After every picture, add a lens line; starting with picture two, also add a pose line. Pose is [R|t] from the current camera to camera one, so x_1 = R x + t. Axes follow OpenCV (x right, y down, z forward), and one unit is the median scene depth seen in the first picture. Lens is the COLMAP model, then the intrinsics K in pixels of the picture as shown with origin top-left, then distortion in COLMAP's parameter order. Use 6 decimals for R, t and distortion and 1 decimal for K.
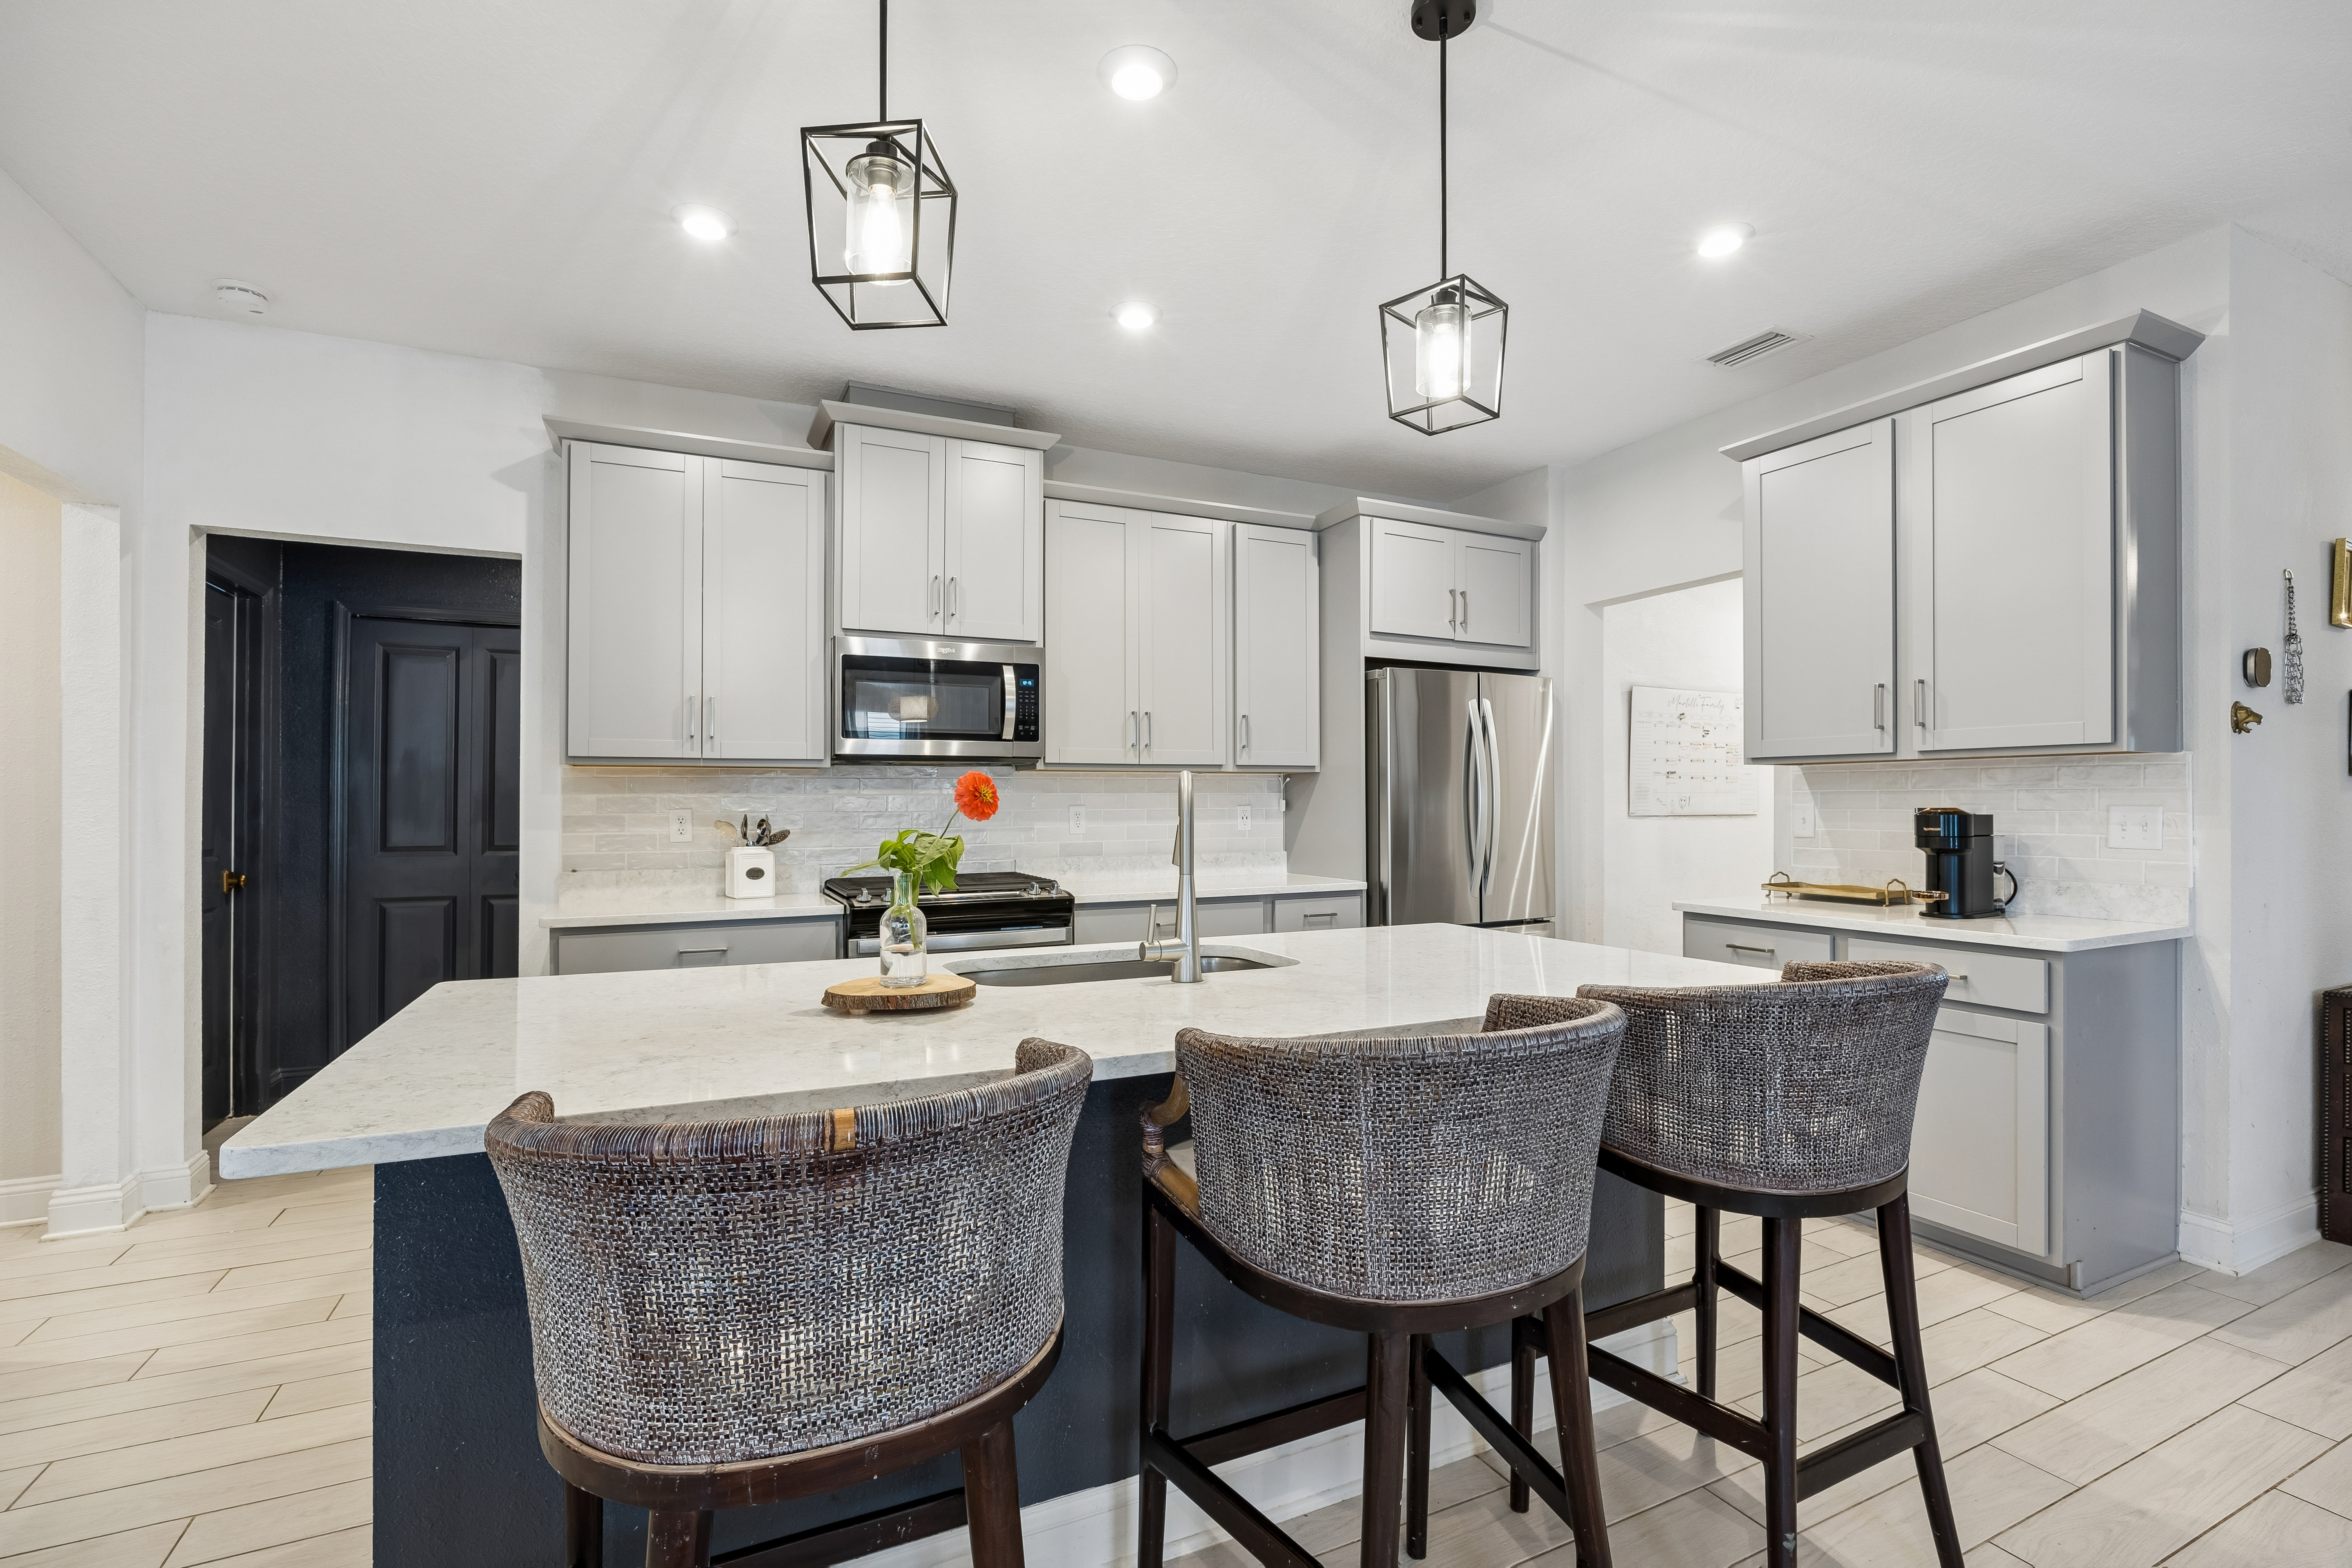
lens RADIAL K [[1067.7, 0, 1170.5], [0, 1067.7, 800.5], [0, 0, 1]] dist [-0.011135, -0.000732]
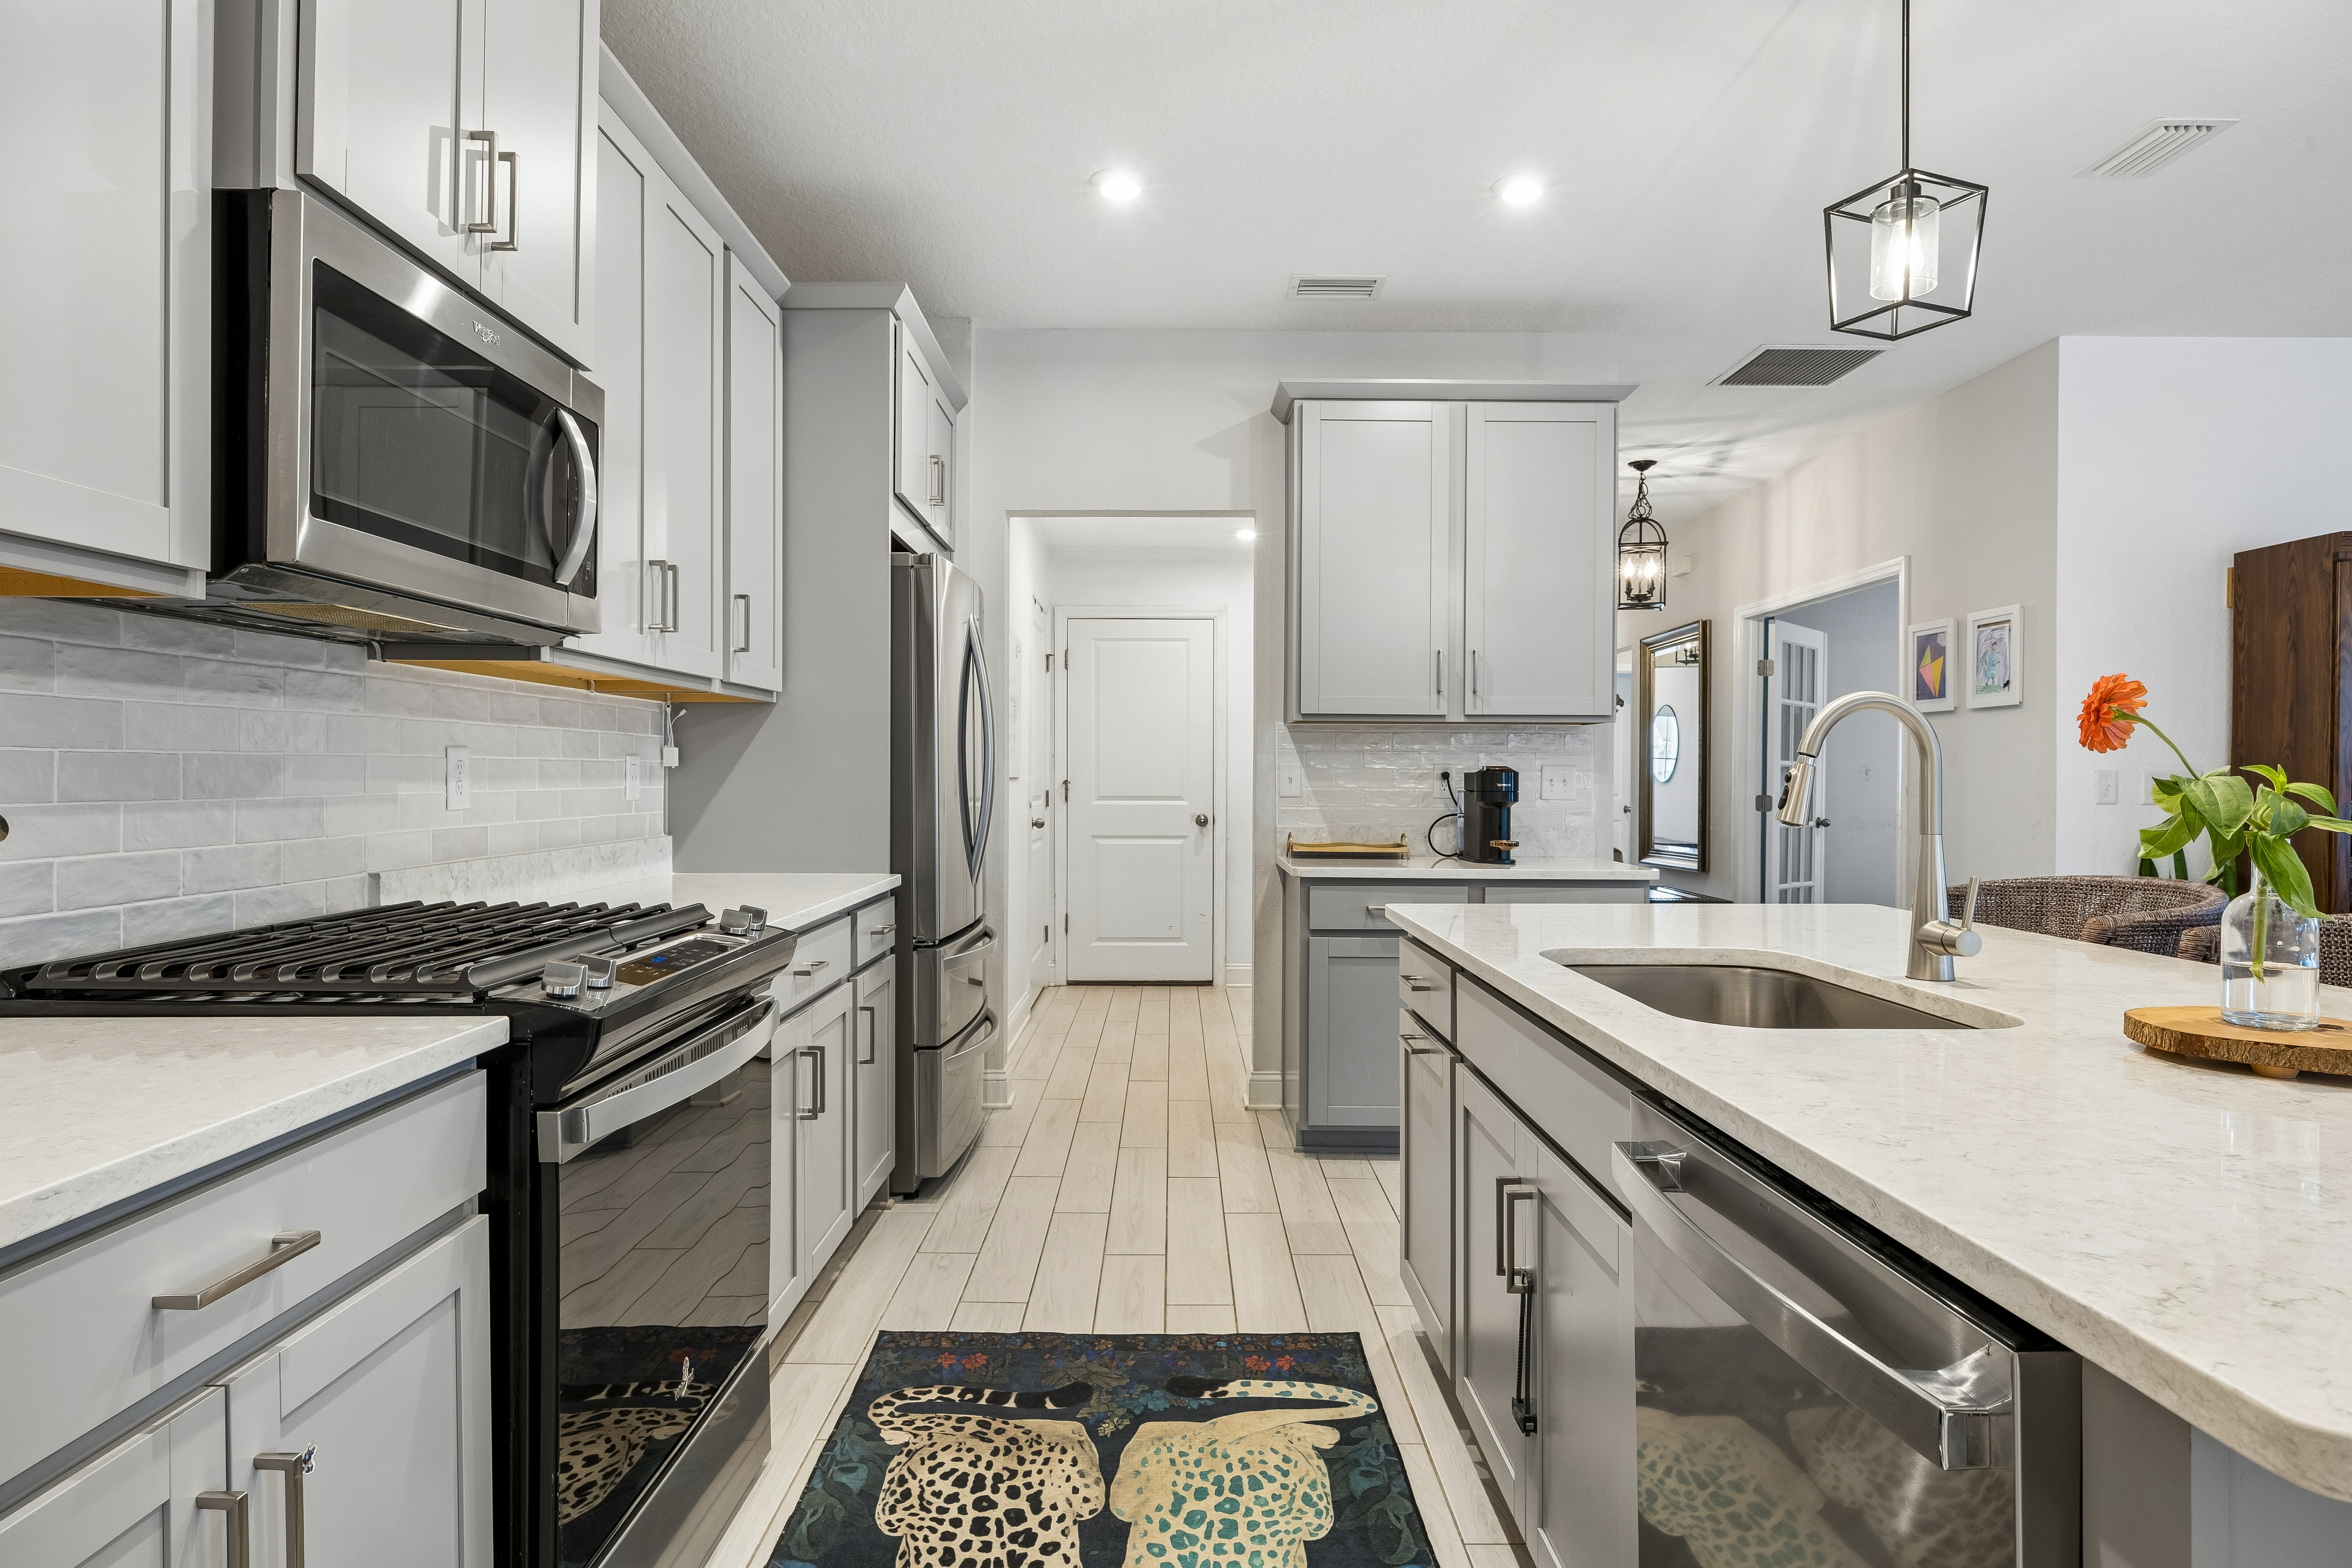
lens RADIAL K [[1309.9, 0, 1195.3], [0, 1309.9, 781.5], [0, 0, 1]] dist [-0.002969, 0.000384]
pose [[0.415636, 0.000282, 0.909531, -0.543674], [-0.008741, 0.999955, 0.003685, 0.017223], [-0.909489, -0.009482, 0.415620, 0.578328]]
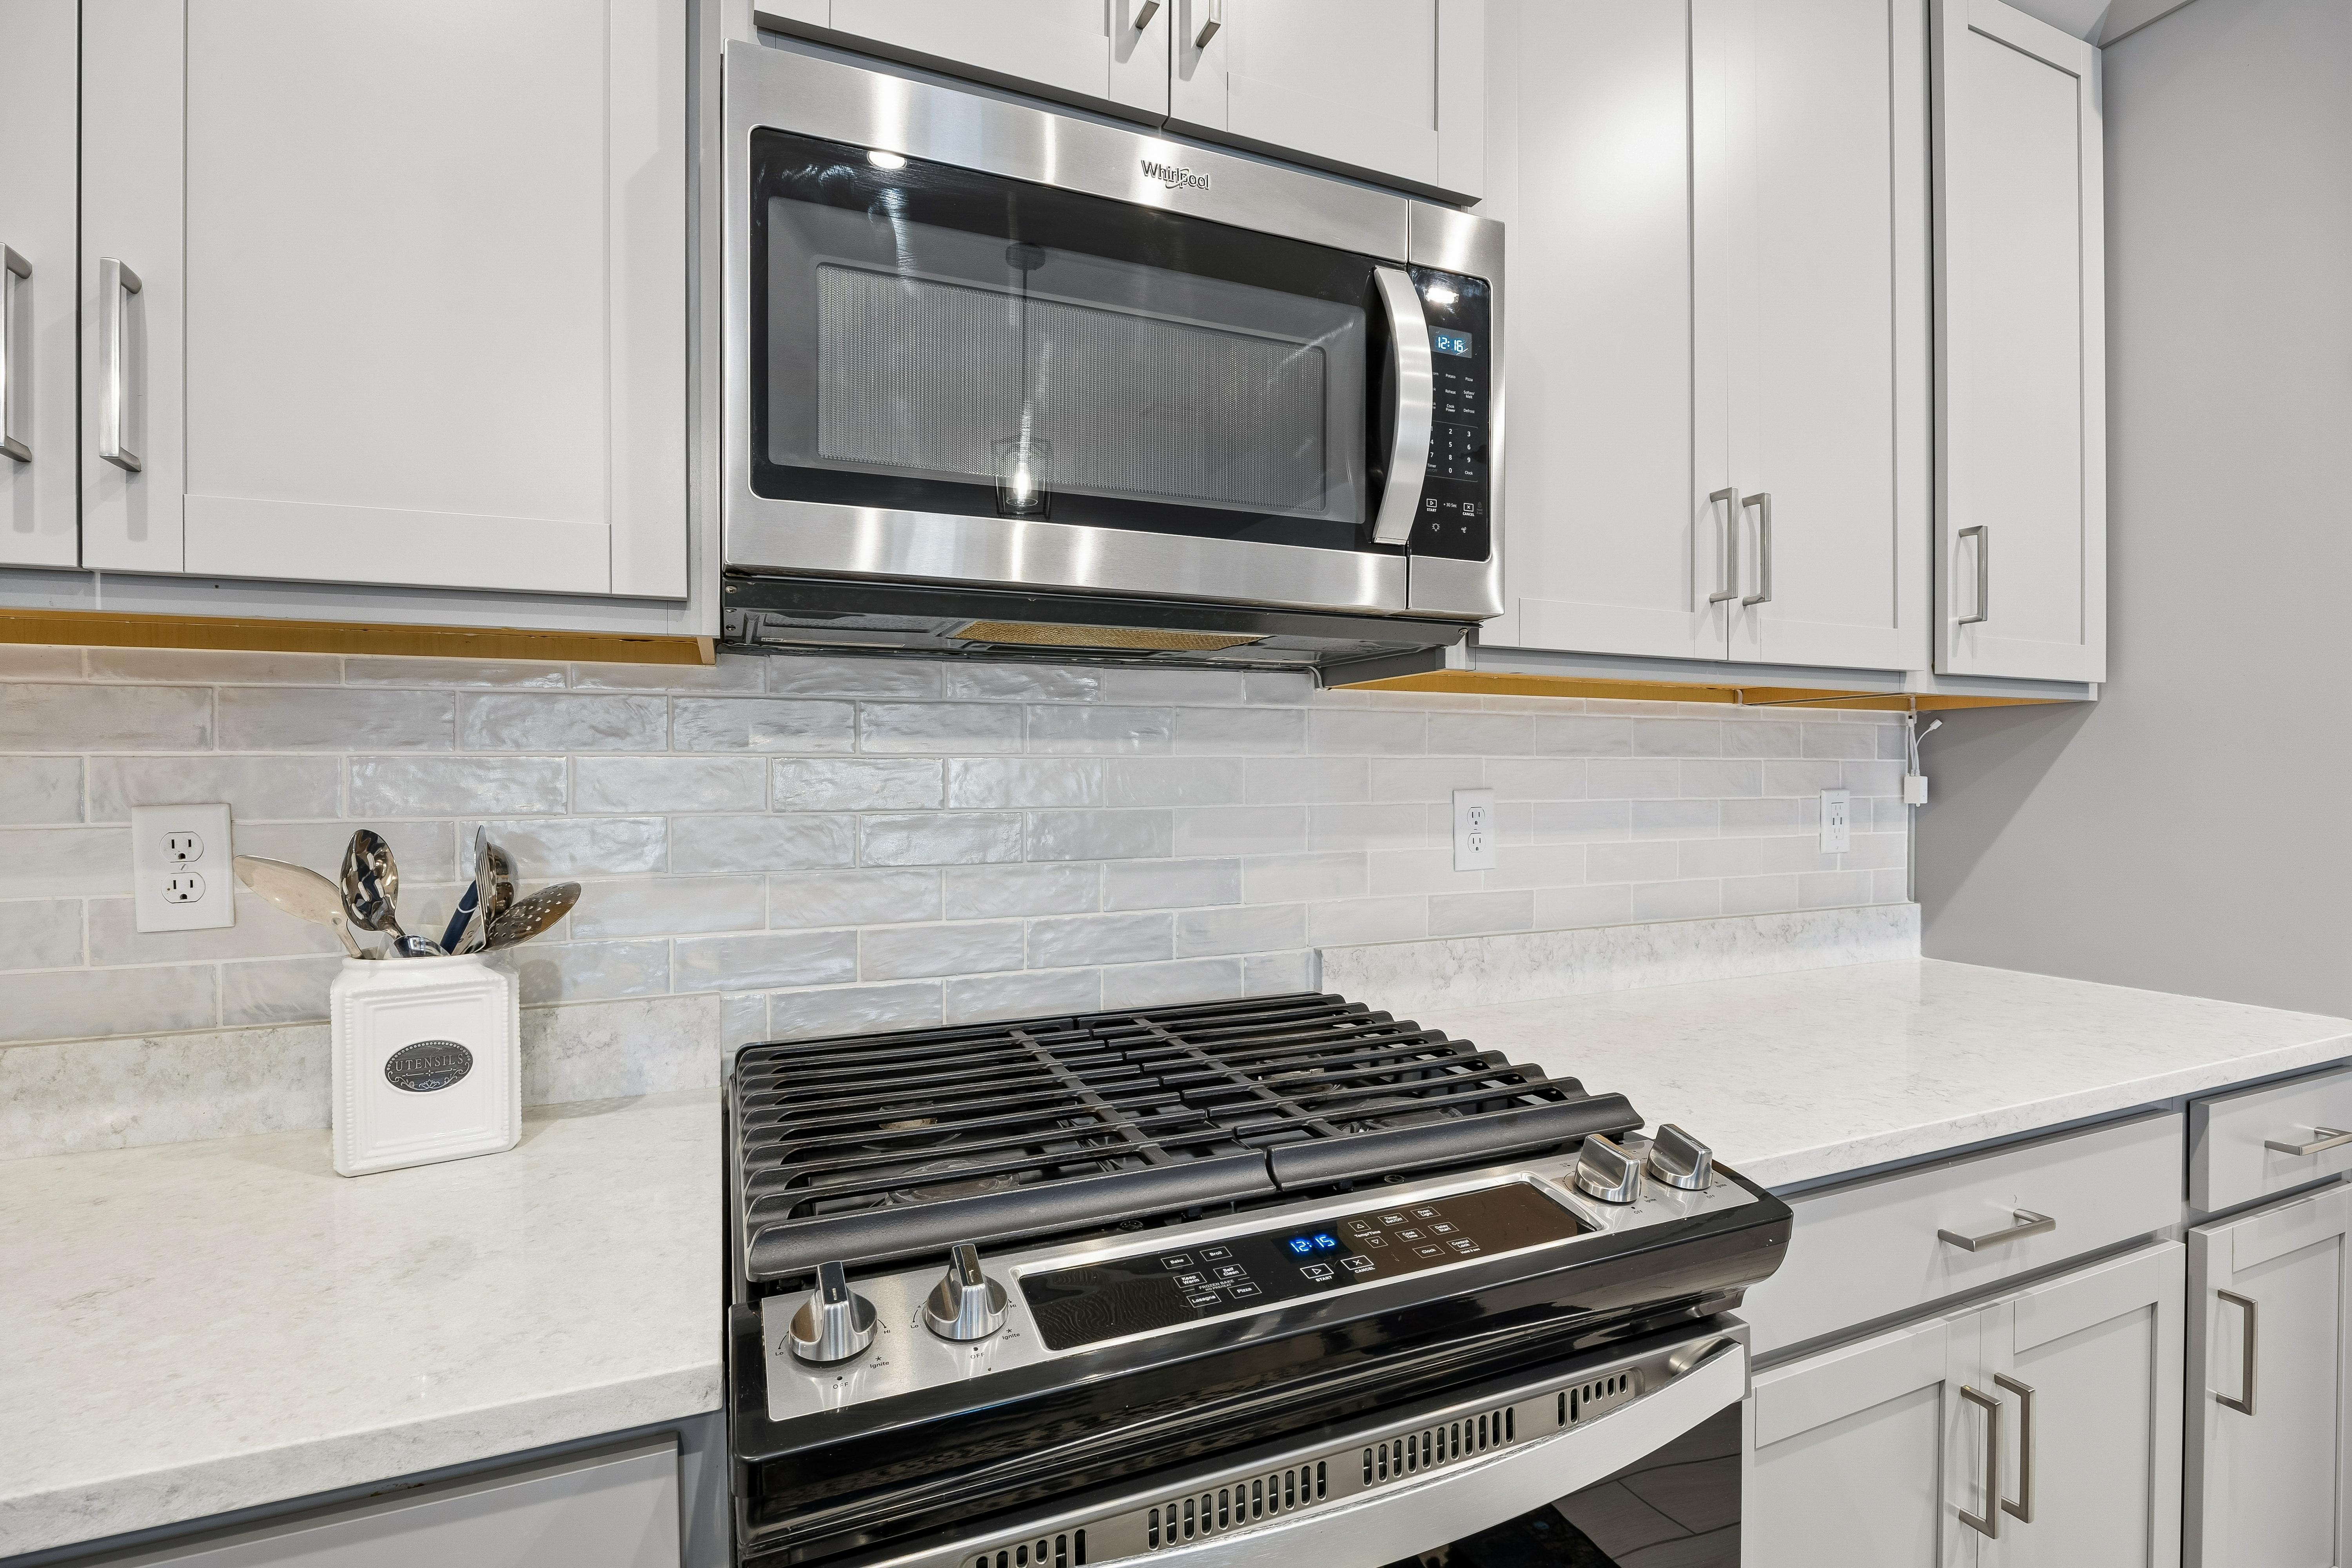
lens RADIAL K [[1067.7, 0, 1156.3], [0, 1067.7, 785.7], [0, 0, 1]] dist [-0.011135, -0.000732]
pose [[0.998956, 0.000080, -0.045677, -0.208576], [0.000186, 0.999983, 0.005818, 0.001396], [0.045677, -0.005820, 0.998939, 0.760534]]
